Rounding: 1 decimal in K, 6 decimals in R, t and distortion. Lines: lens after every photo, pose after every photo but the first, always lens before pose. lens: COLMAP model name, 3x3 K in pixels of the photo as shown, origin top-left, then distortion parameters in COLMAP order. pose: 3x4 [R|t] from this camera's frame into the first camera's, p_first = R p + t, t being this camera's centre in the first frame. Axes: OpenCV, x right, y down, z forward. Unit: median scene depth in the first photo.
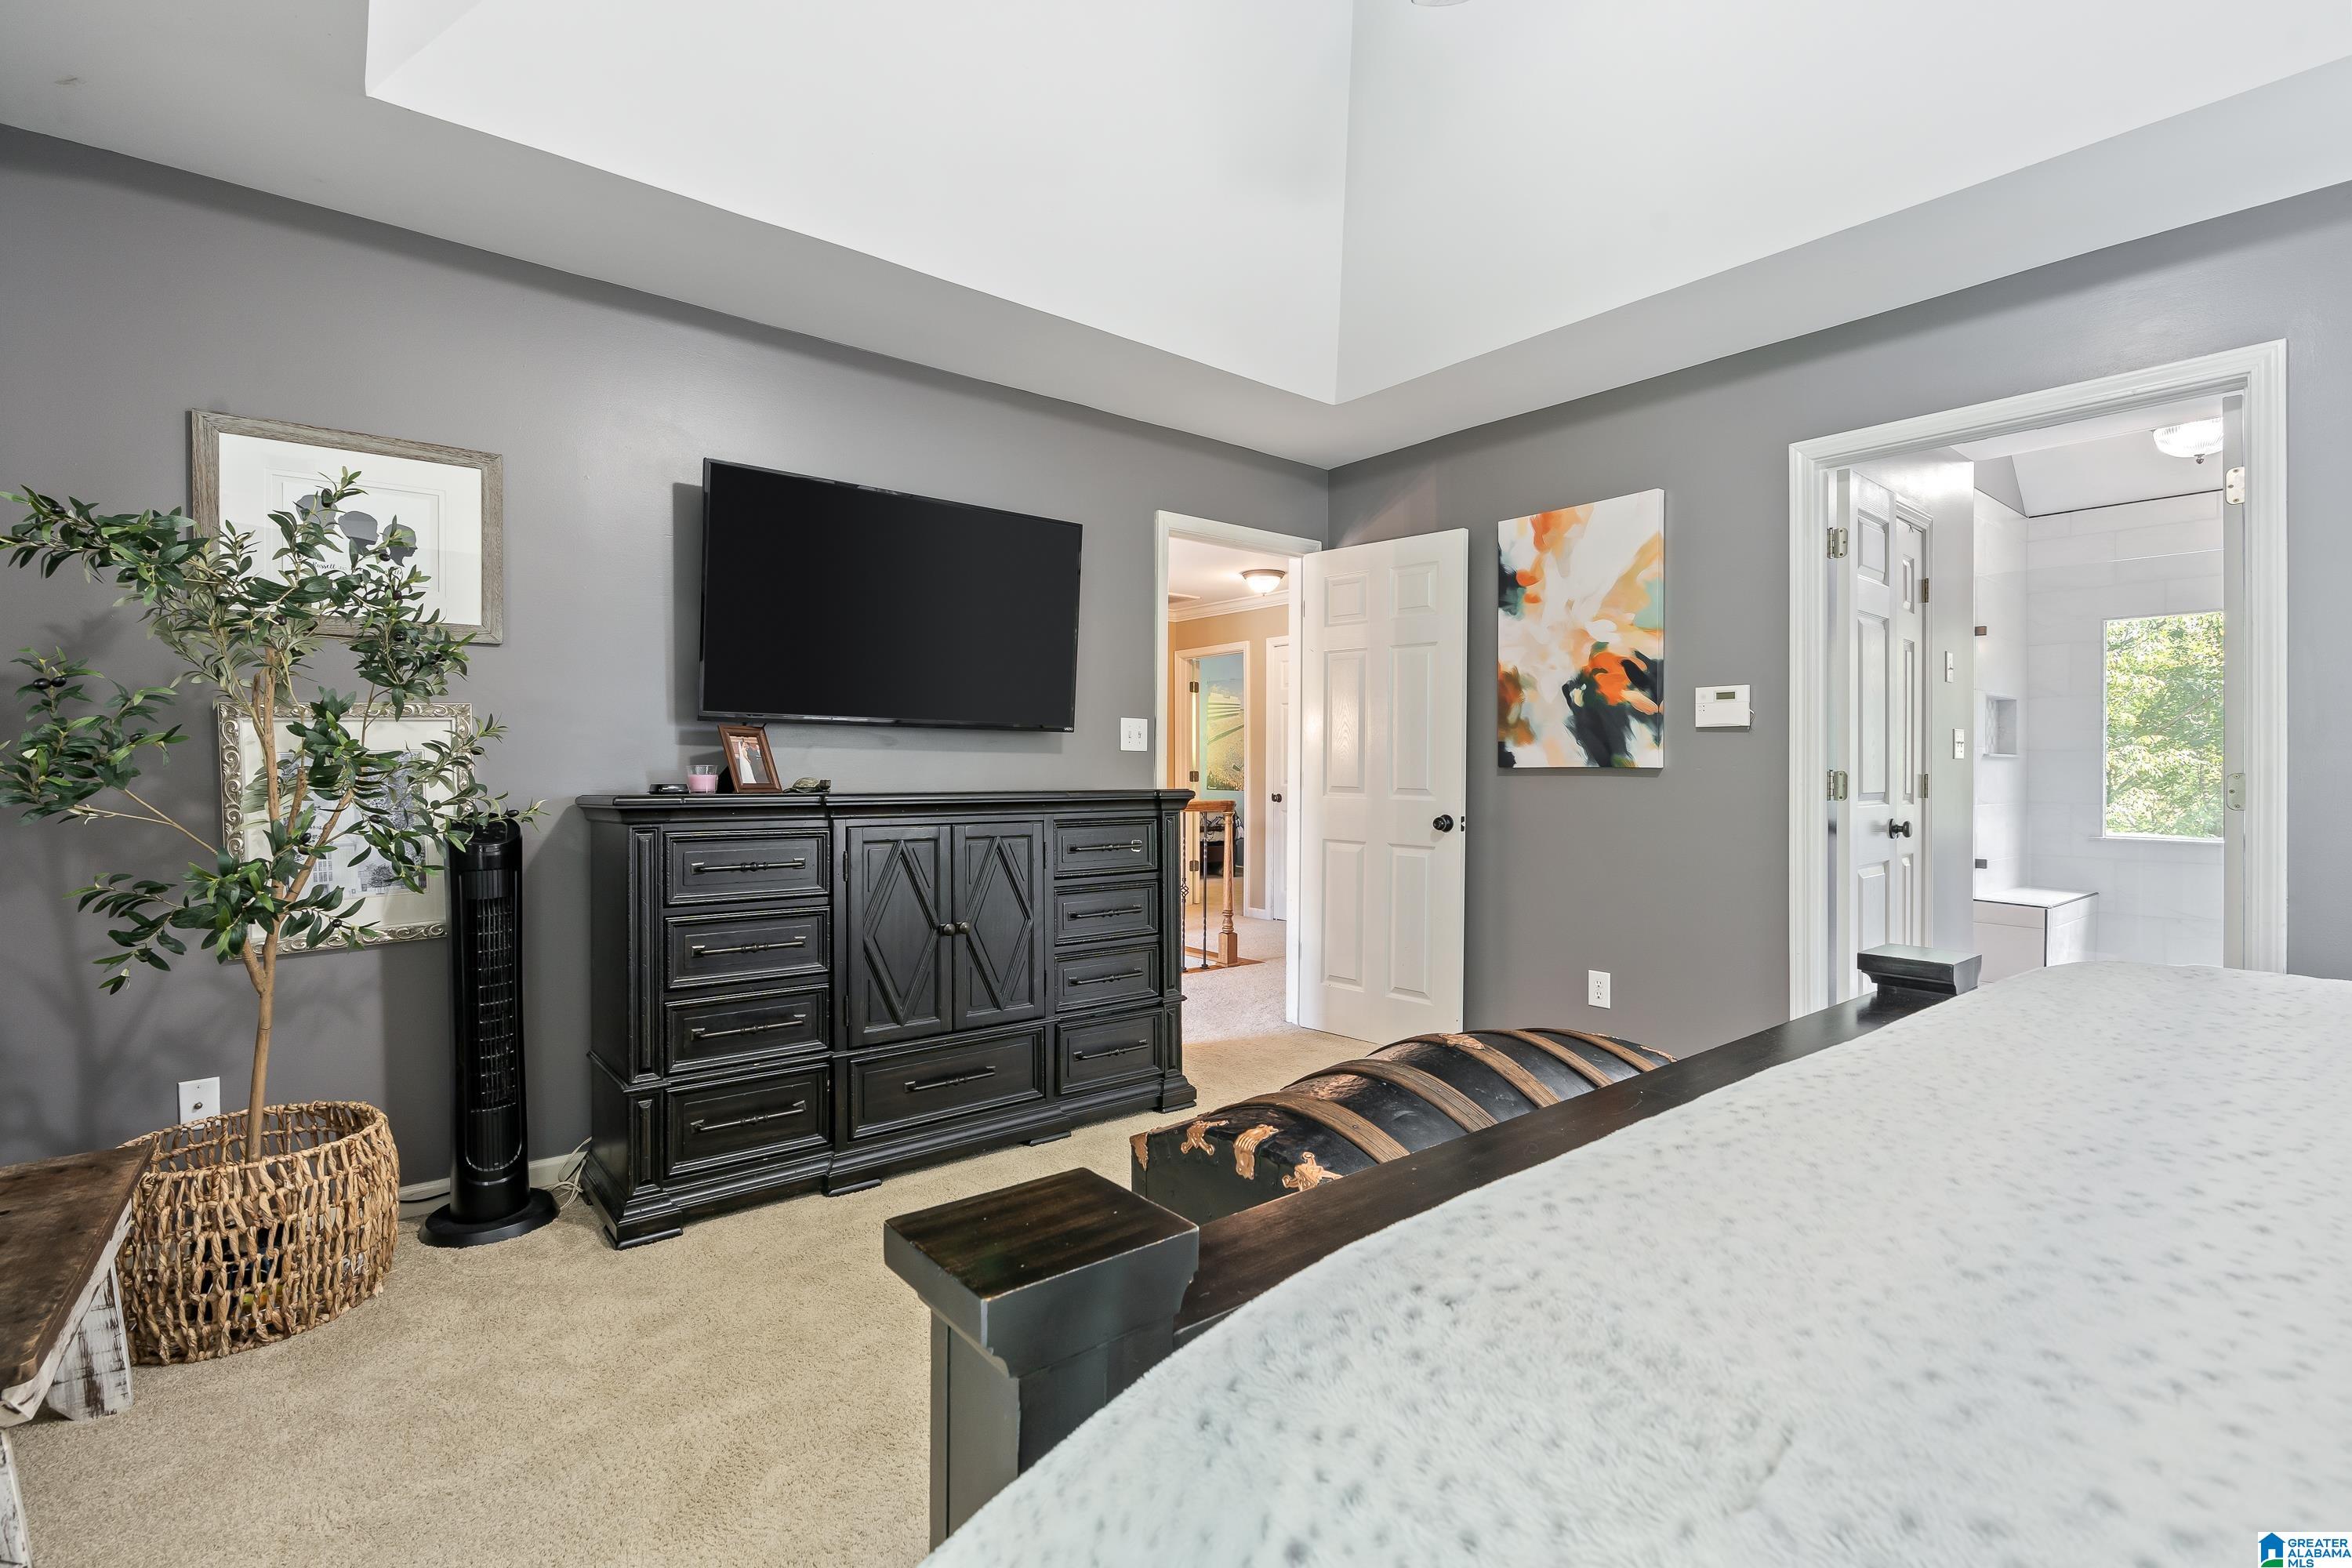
lens RADIAL K [[1078.0, 0, 1174.9], [0, 1078.0, 779.3], [0, 0, 1]] dist [-0.004022, 0.000074]
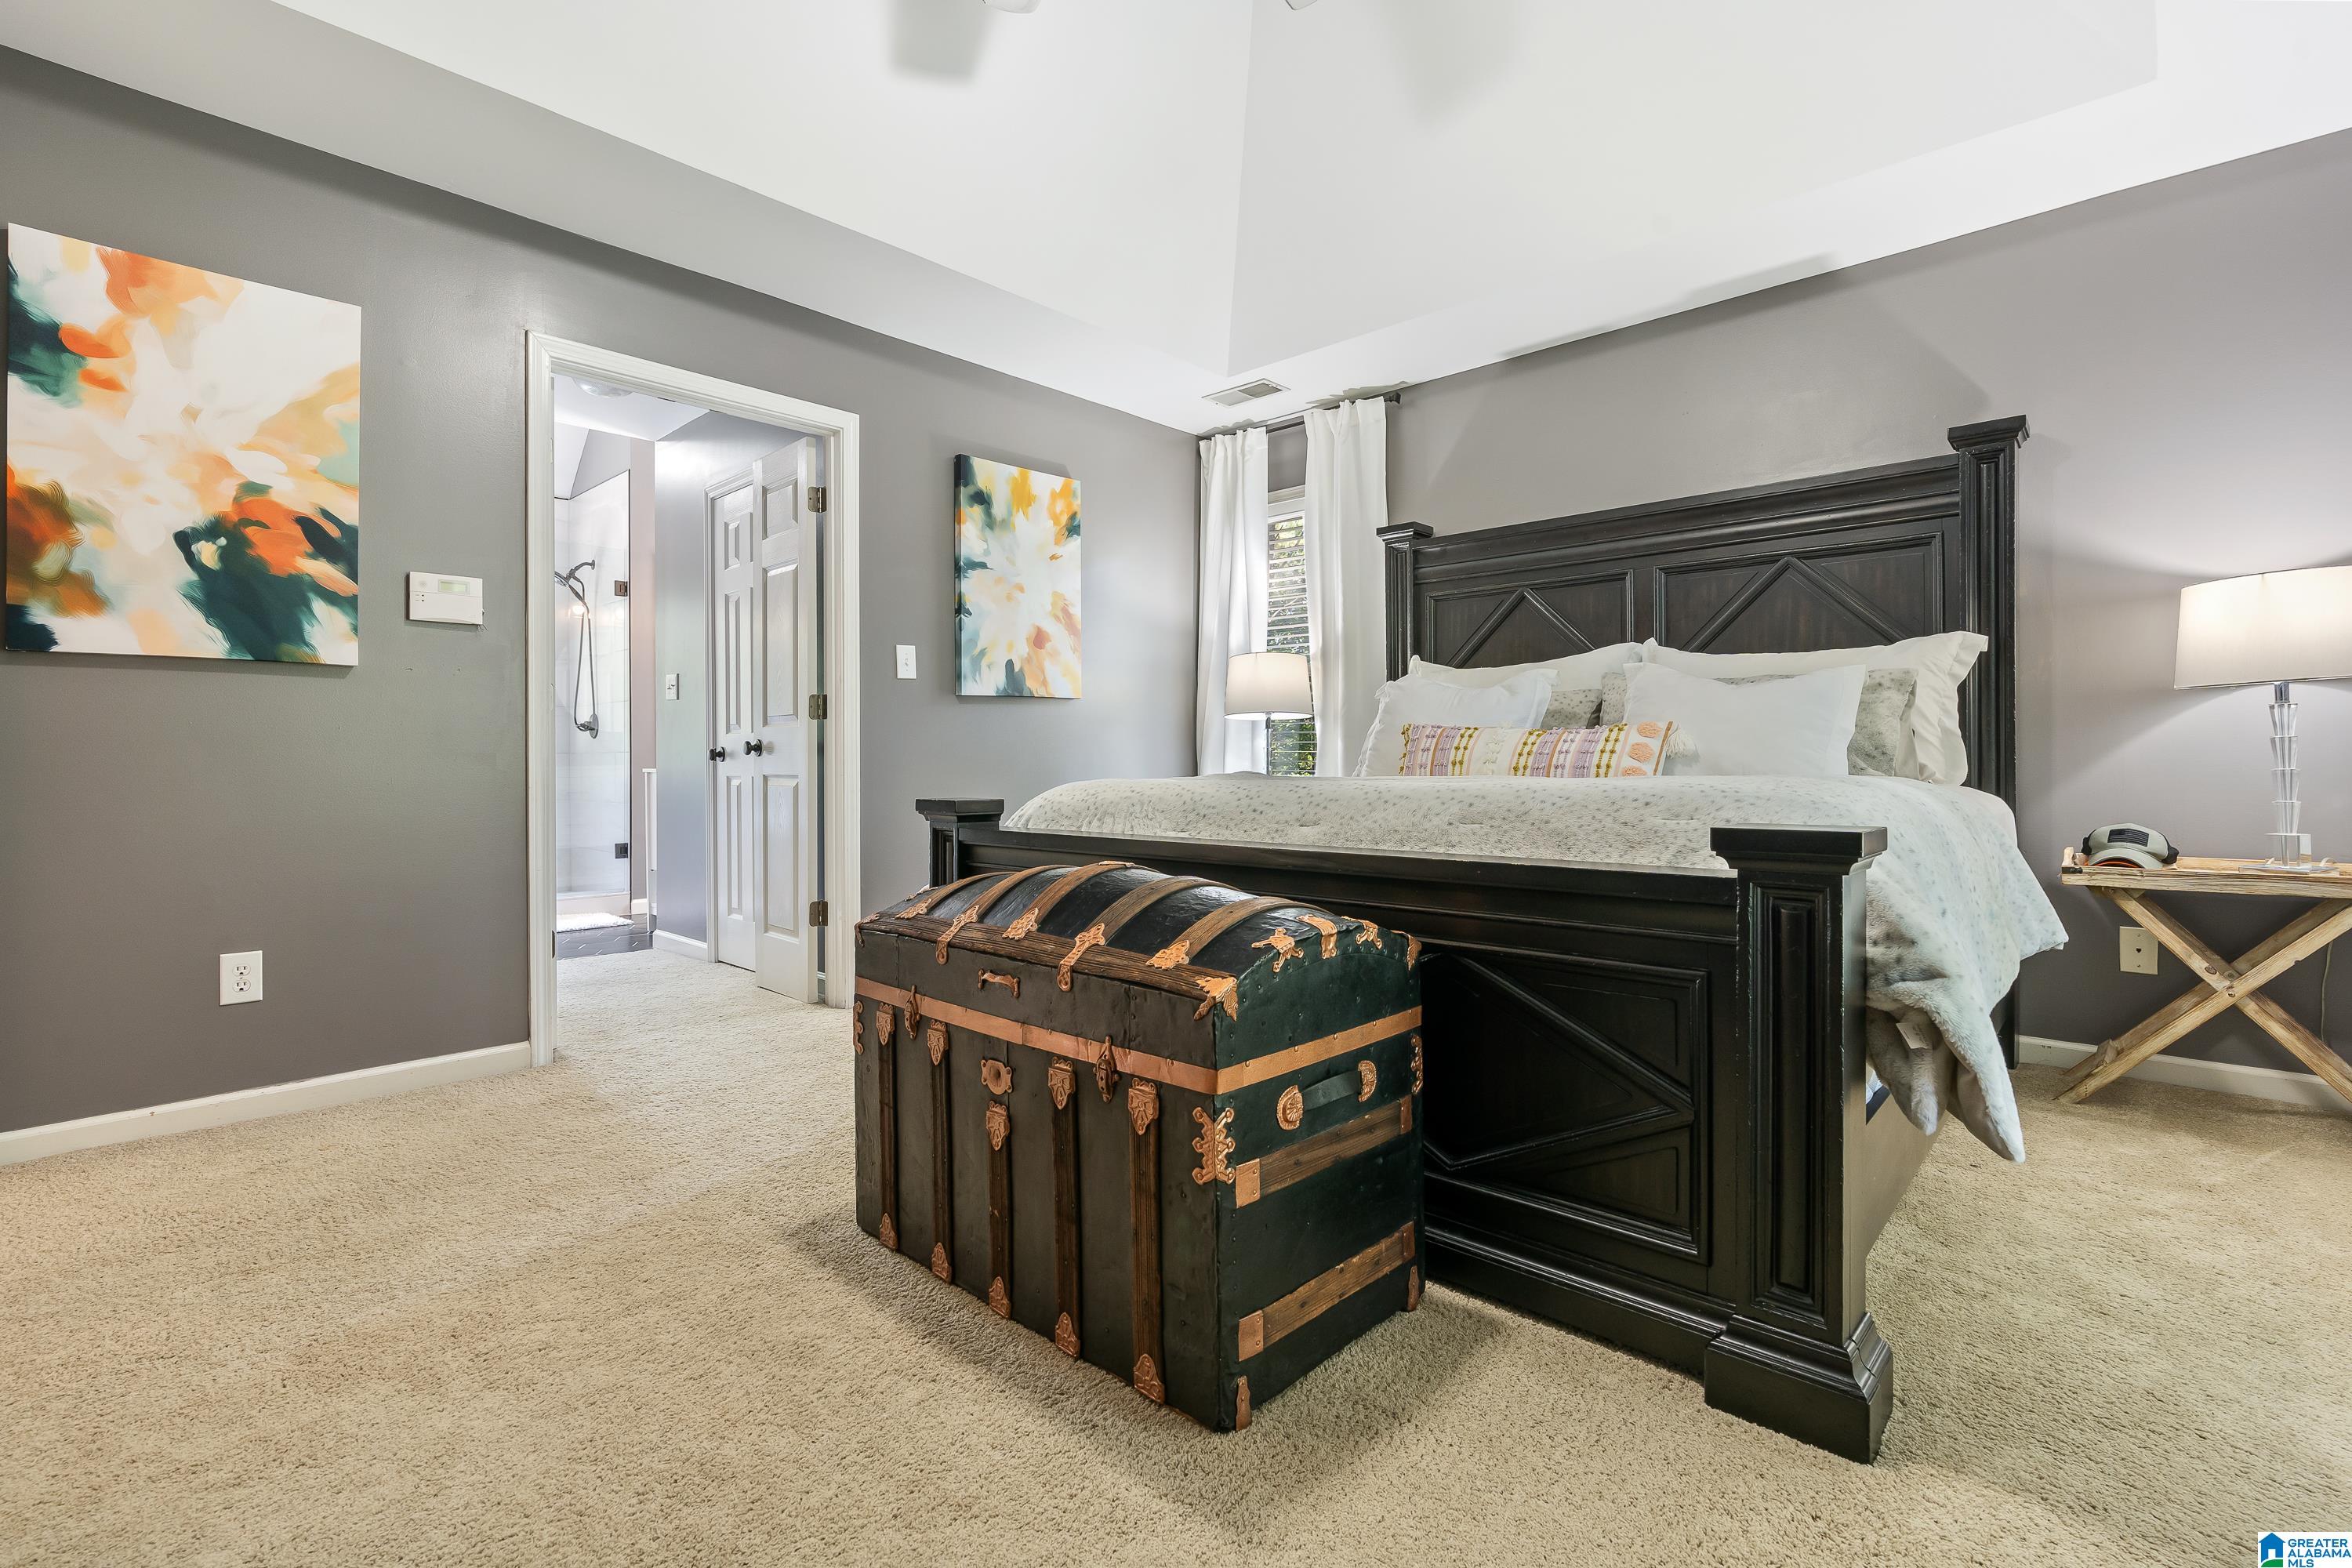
lens RADIAL K [[1078.0, 0, 1175.7], [0, 1078.0, 764.2], [0, 0, 1]] dist [-0.004022, 0.000074]
pose [[-0.133803, -0.007717, 0.990978, -0.382056], [0.013437, 0.999864, 0.009600, 0.057988], [-0.990917, 0.014600, -0.133681, 0.496358]]
